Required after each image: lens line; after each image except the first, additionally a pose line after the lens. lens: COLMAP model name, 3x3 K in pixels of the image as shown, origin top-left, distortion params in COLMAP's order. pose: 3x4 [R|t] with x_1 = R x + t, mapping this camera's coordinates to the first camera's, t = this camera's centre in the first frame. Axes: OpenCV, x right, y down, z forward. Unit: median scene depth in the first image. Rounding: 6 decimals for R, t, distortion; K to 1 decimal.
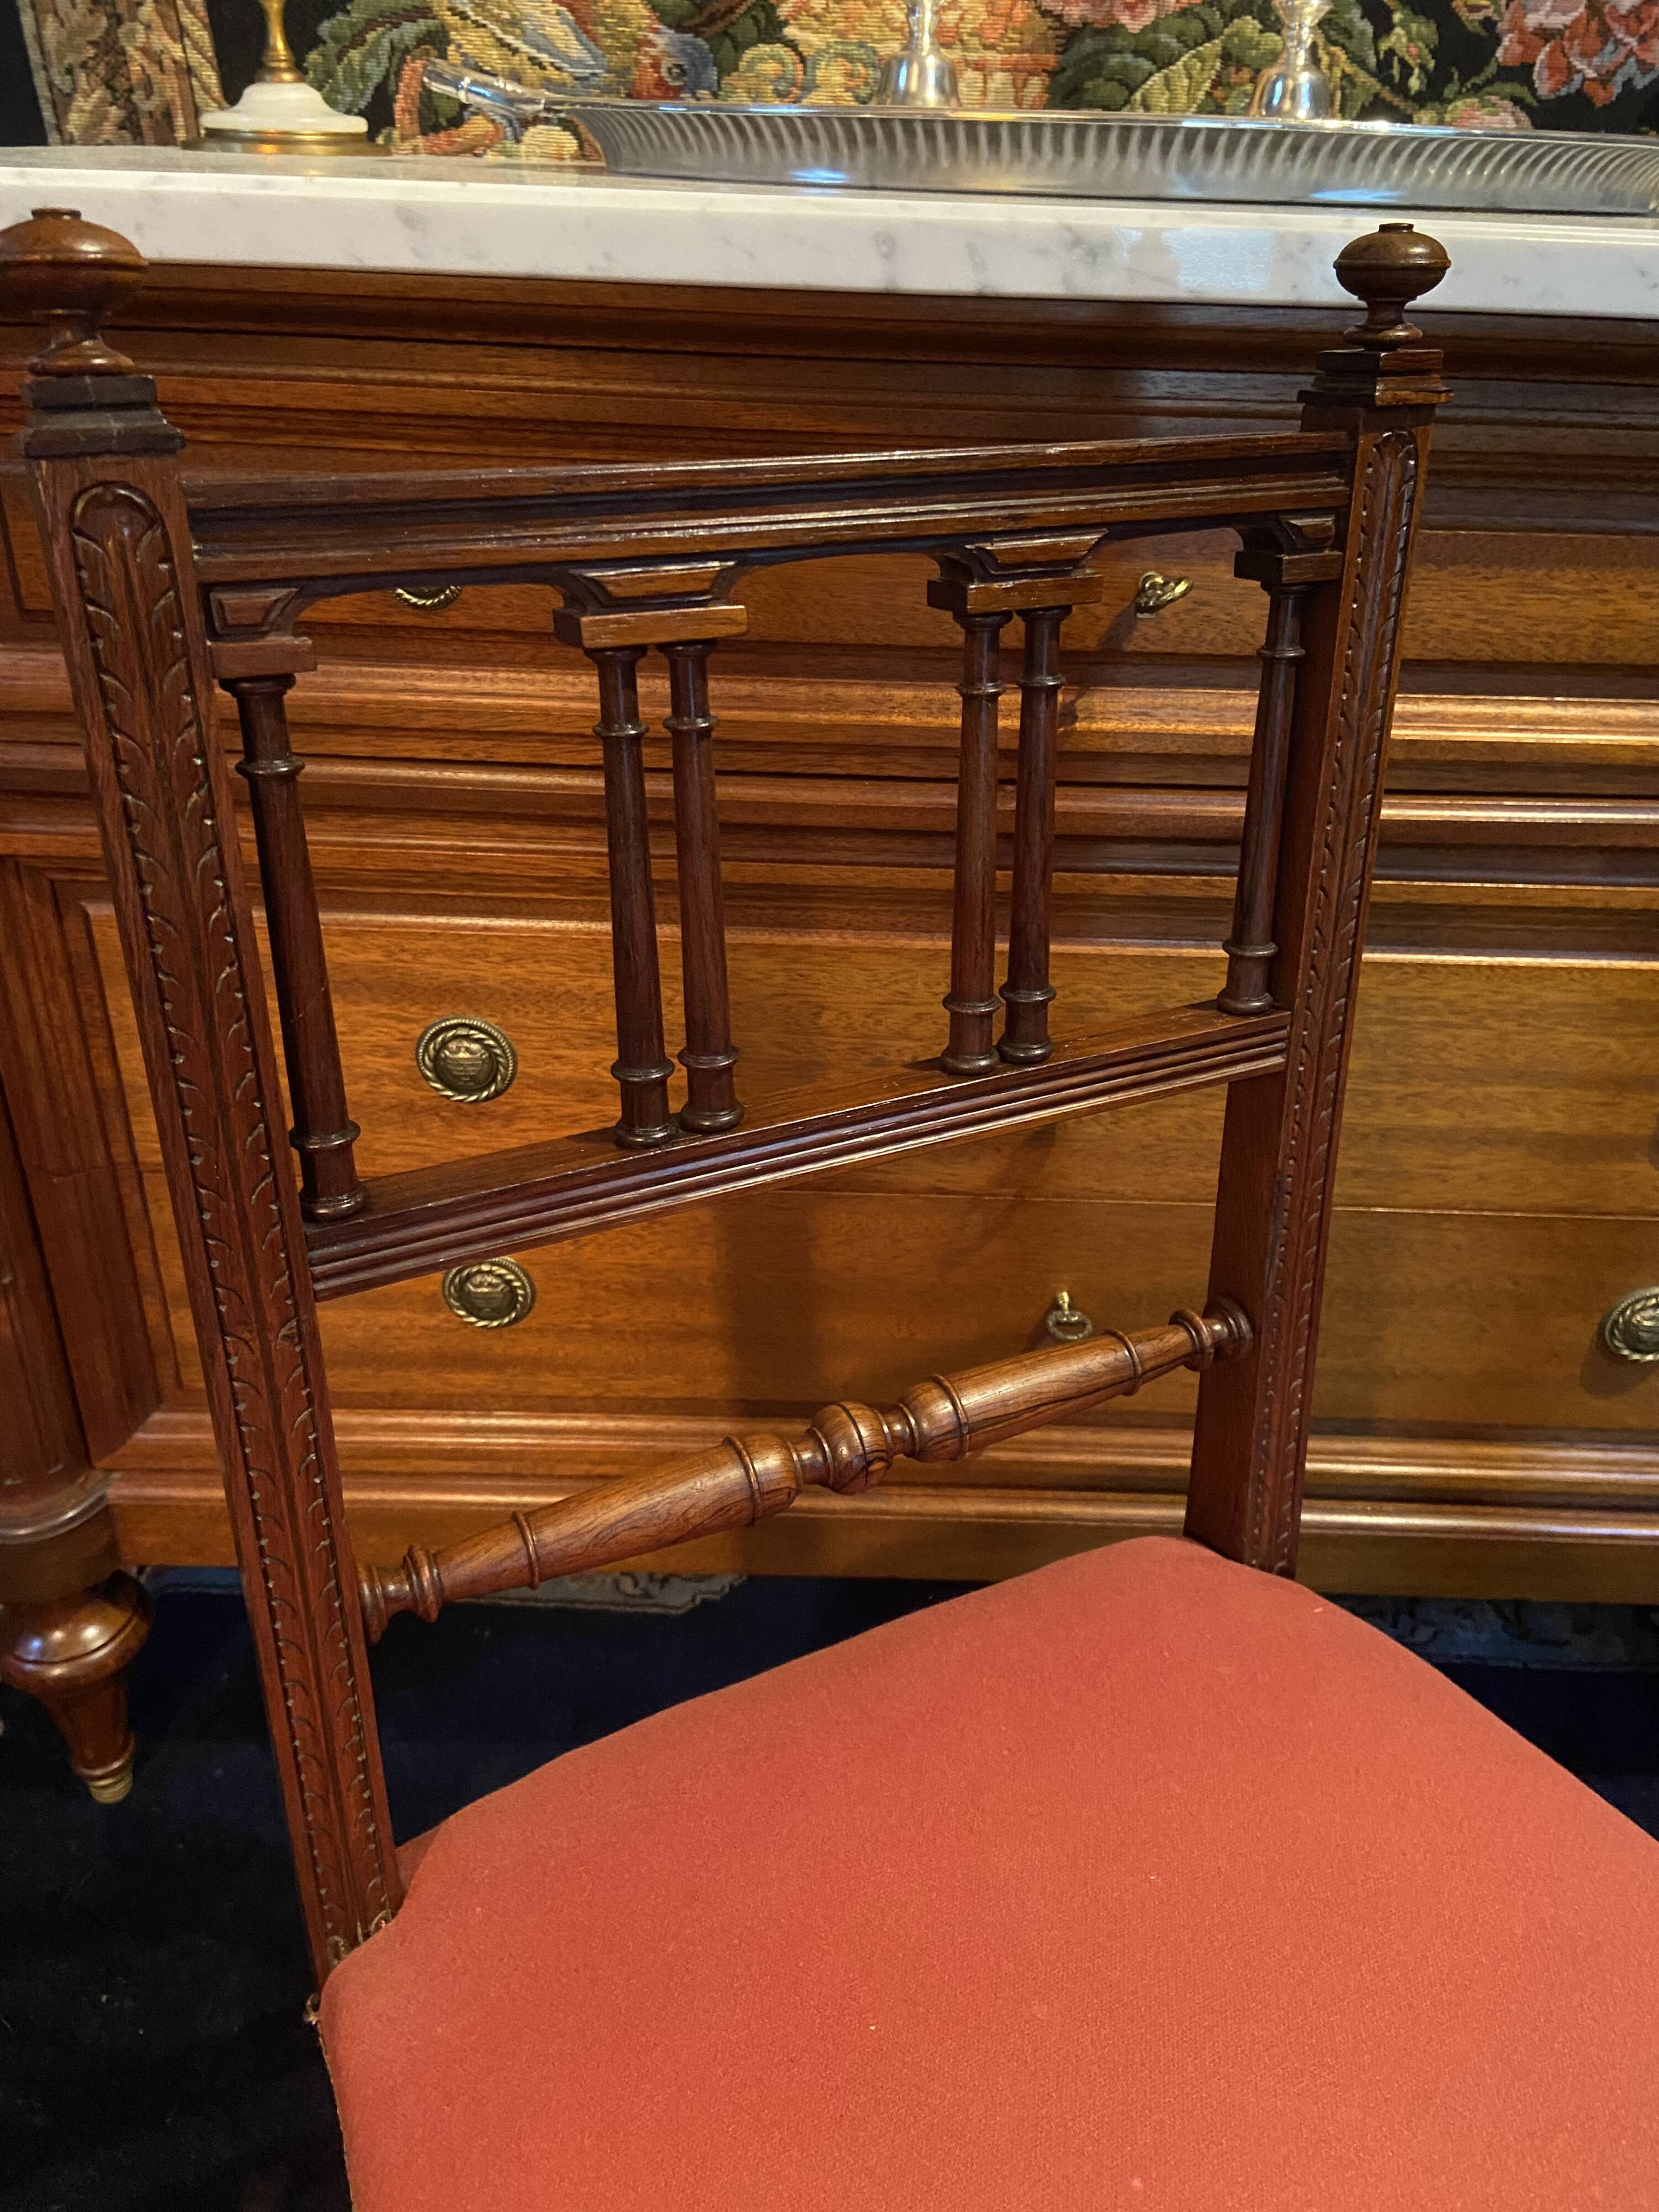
lens RADIAL K [[1687.1, 0, 831.1], [0, 1687.1, 1103.8], [0, 0, 1]] dist [0.078963, -0.100173]
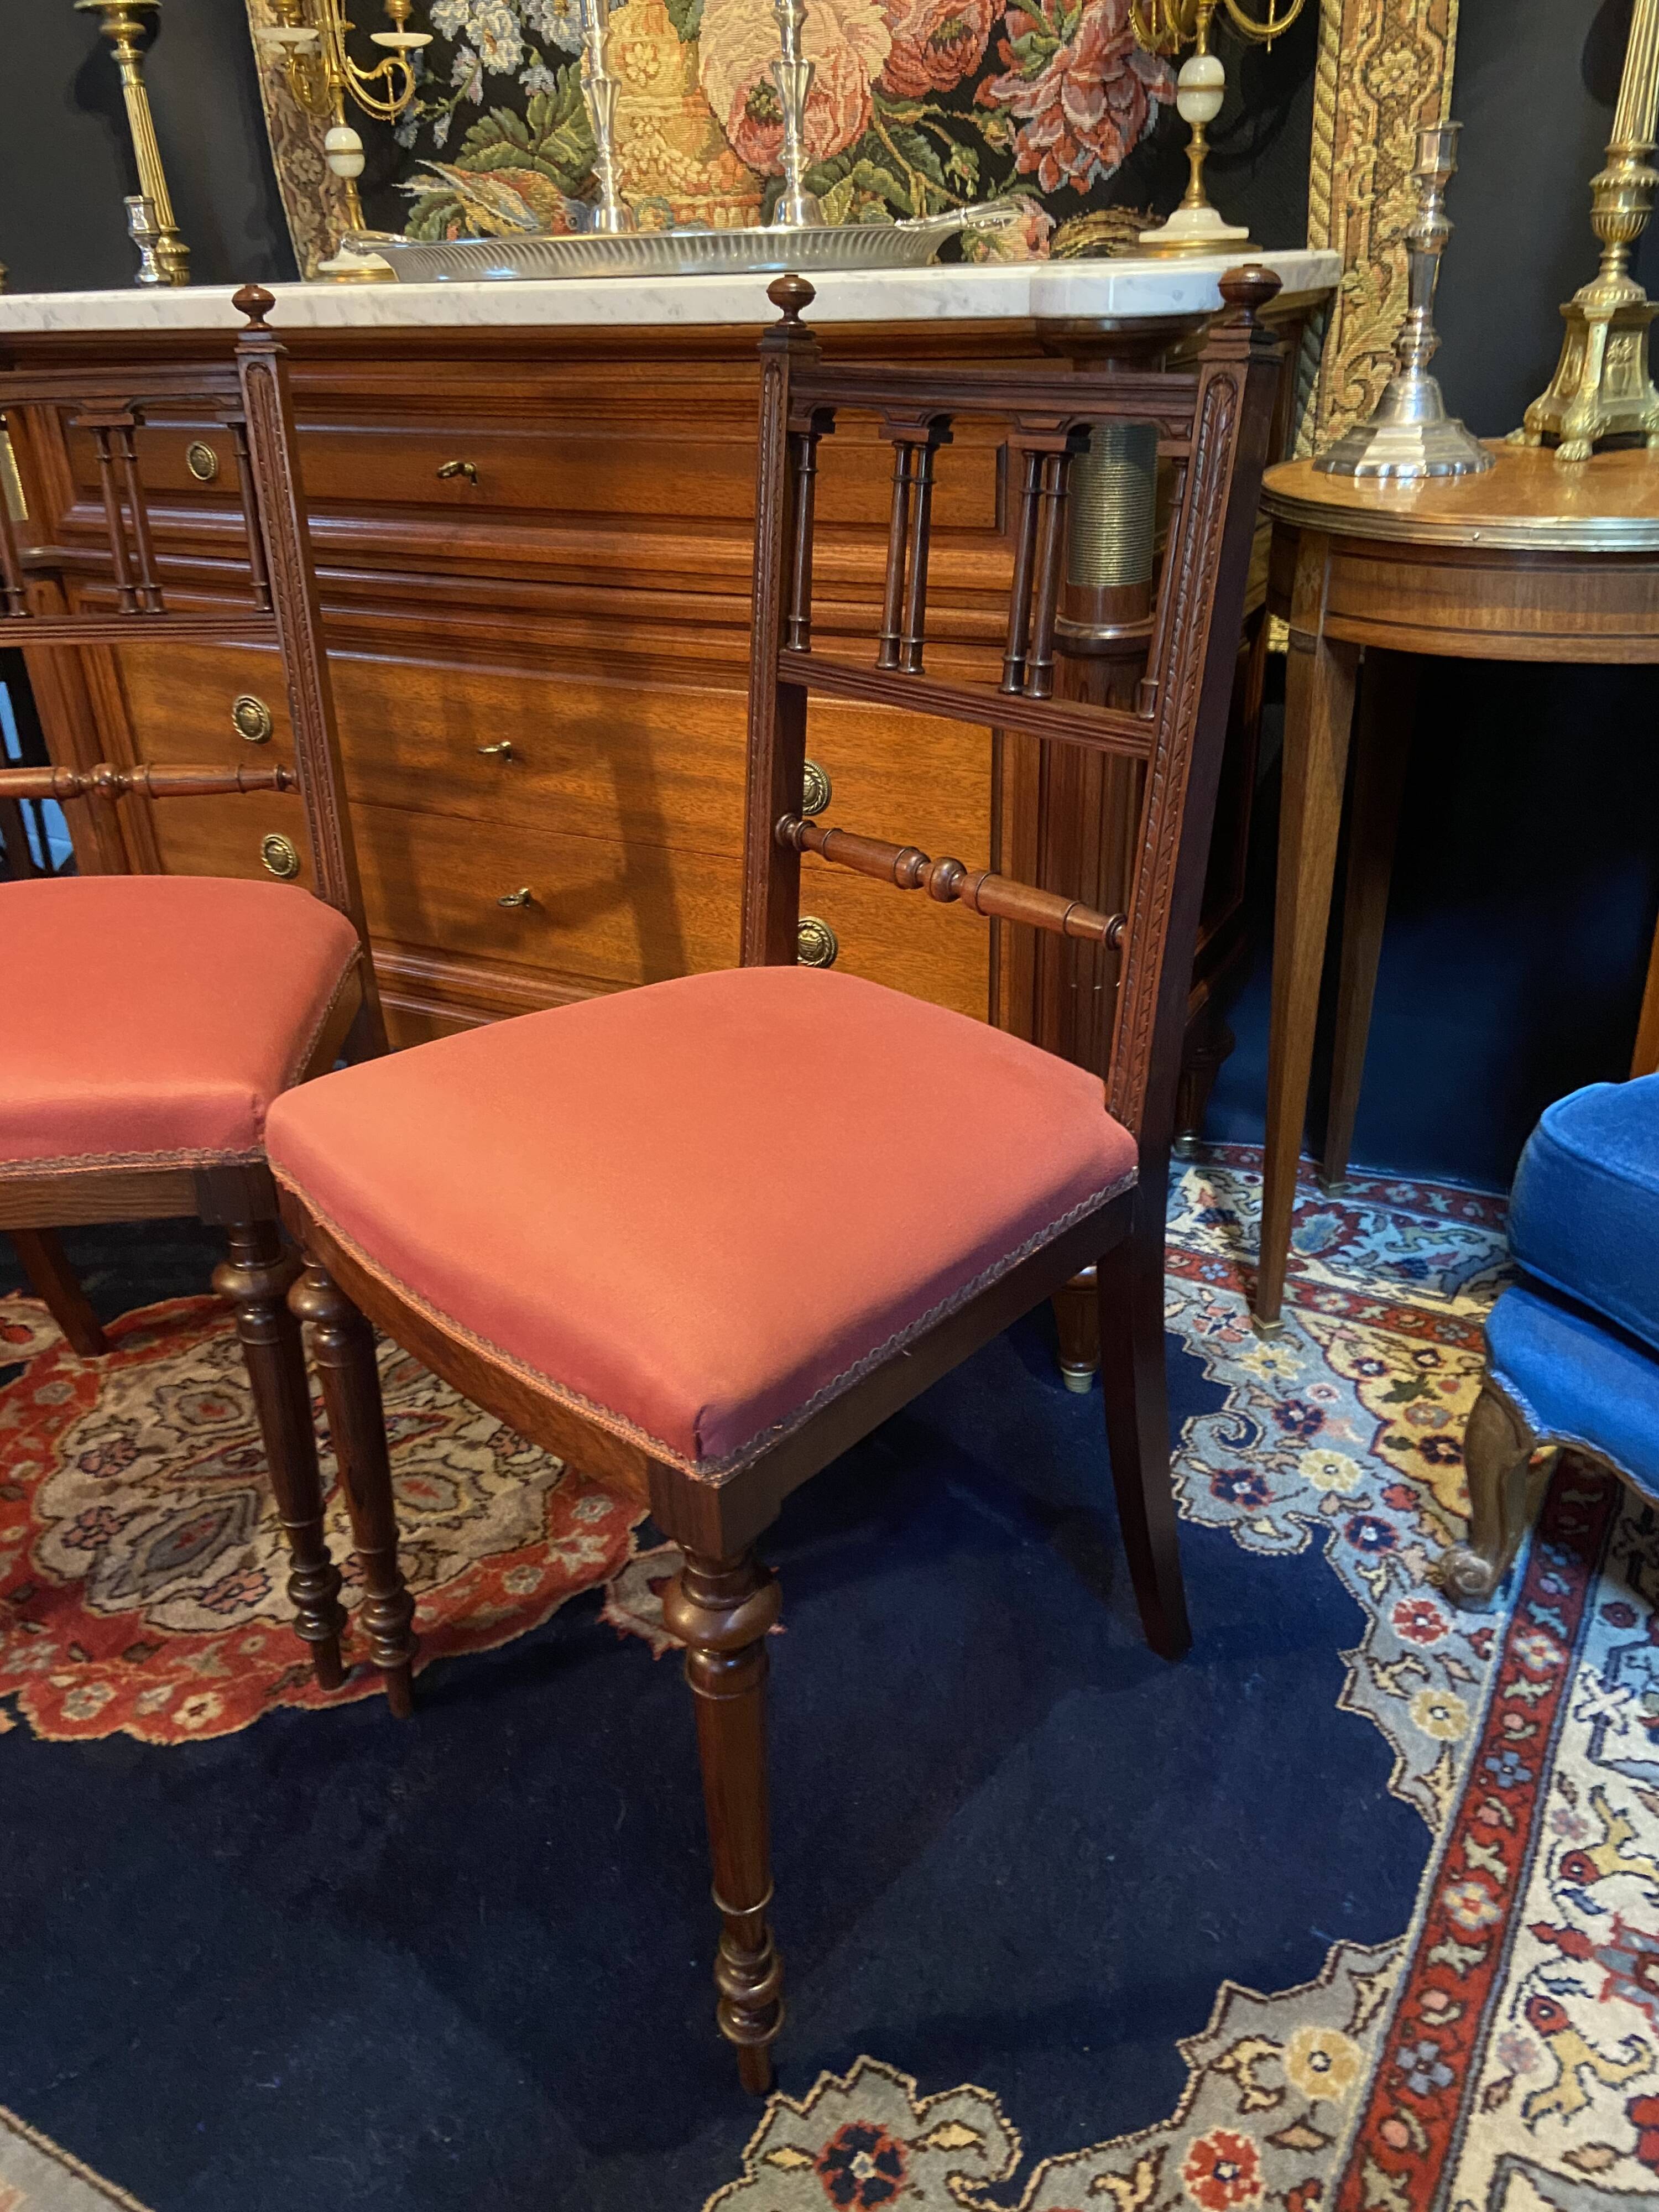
lens RADIAL K [[1676.6, 0, 822.6], [0, 1676.6, 1086.7], [0, 0, 1]] dist [0.124988, -0.164110]
pose [[0.882051, 0.148548, -0.447125, 1.211244], [-0.175527, 0.984286, -0.019257, 0.290865], [0.437238, 0.095468, 0.894264, -0.417895]]
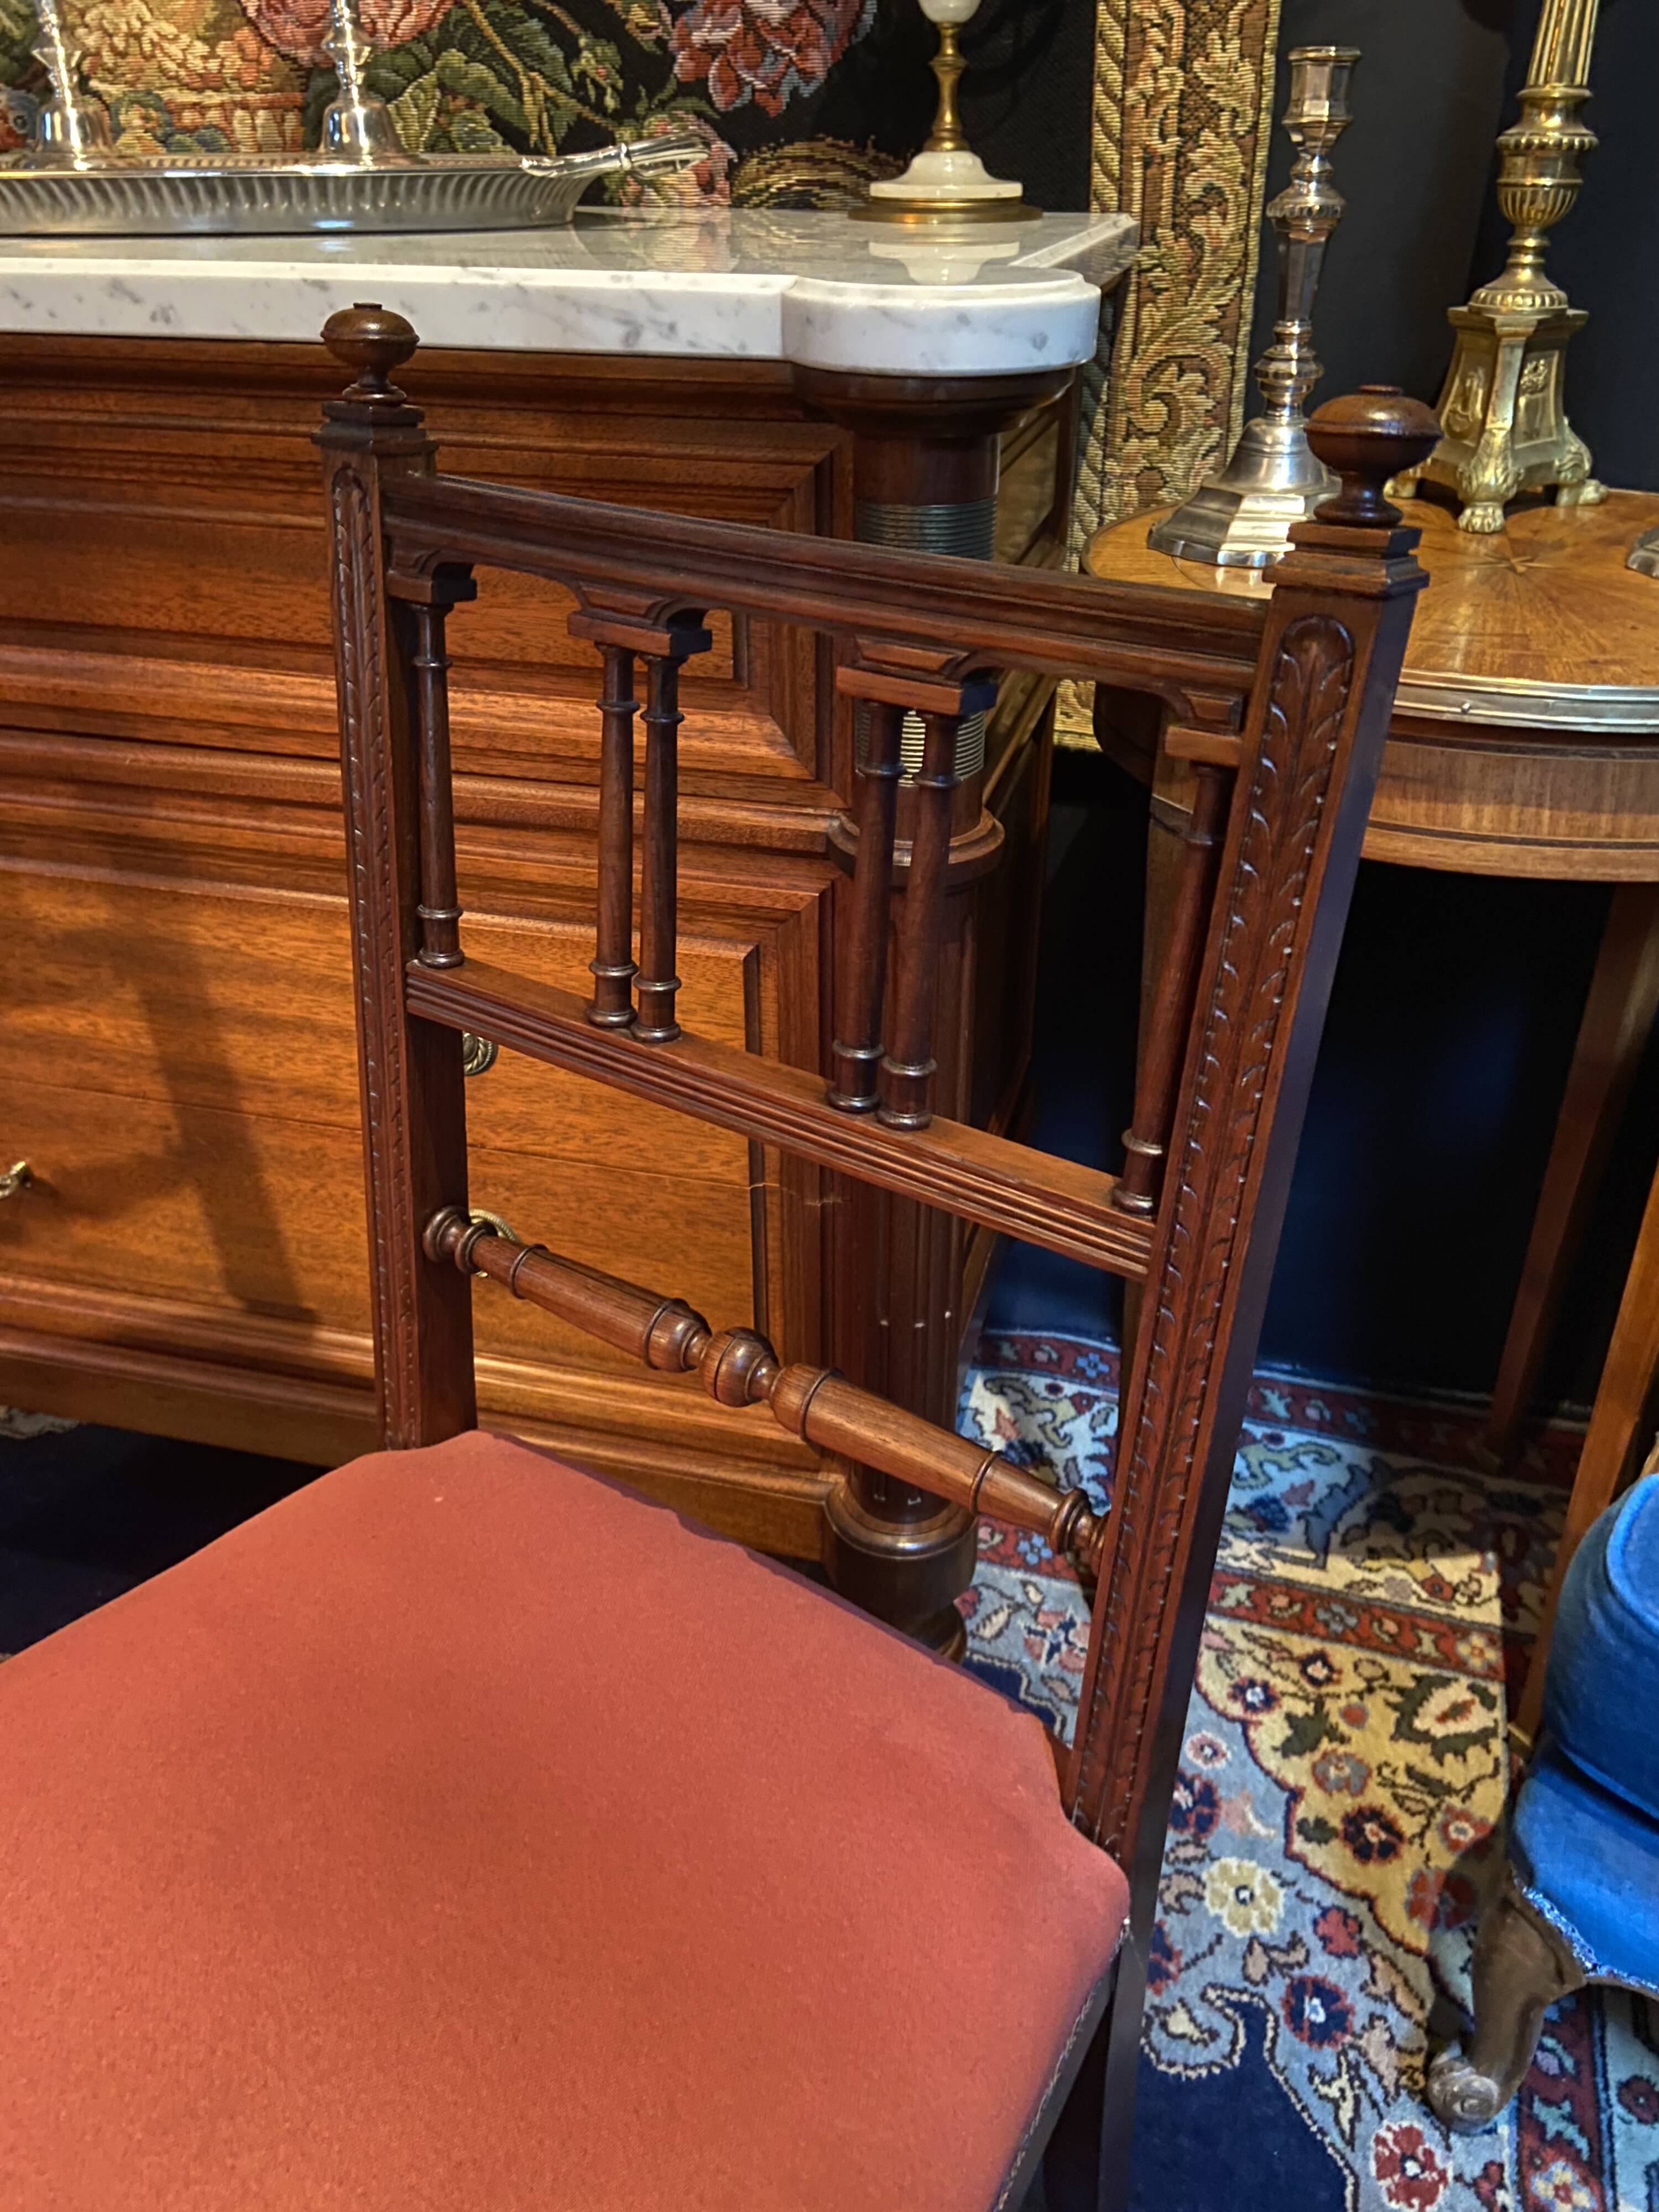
lens RADIAL K [[1691.9, 0, 828.0], [0, 1691.9, 1107.7], [0, 0, 1]] dist [0.076485, -0.101693]
pose [[0.964901, 0.100994, -0.242418, 0.937397], [-0.099318, 0.994871, 0.019155, -0.002789], [0.243109, 0.005593, 0.969983, -0.010063]]
